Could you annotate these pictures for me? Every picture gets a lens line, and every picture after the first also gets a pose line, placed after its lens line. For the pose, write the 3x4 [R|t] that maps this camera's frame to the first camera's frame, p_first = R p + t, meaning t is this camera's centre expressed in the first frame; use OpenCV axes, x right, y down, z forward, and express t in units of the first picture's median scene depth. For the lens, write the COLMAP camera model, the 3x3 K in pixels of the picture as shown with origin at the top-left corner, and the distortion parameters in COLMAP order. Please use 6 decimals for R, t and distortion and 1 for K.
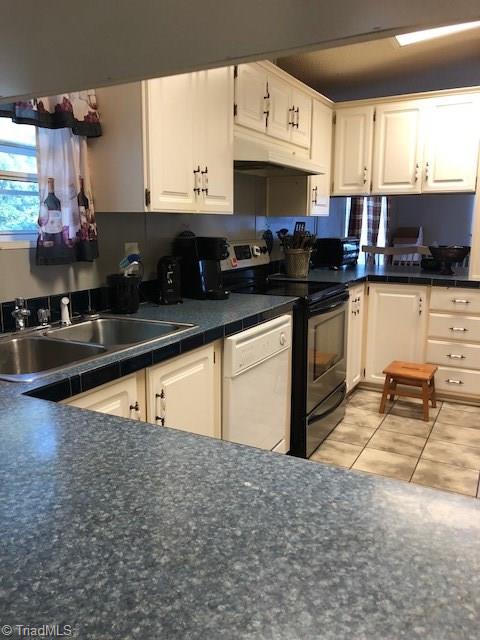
lens RADIAL K [[542.1, 0, 240.0], [0, 542.1, 320.0], [0, 0, 1]] dist [0.039926, -0.004510]
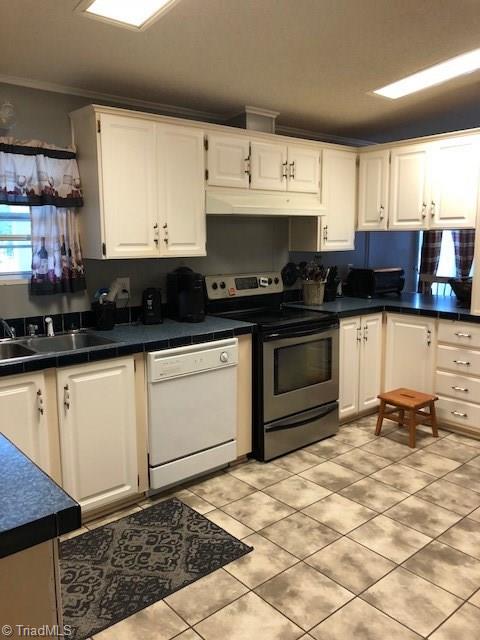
lens RADIAL K [[542.1, 0, 240.0], [0, 542.1, 320.0], [0, 0, 1]] dist [0.039926, -0.004510]
pose [[0.930829, 0.049491, -0.362087, 0.440570], [-0.057991, 0.998237, -0.012639, -0.029442], [0.360824, 0.032762, 0.932058, -0.115443]]
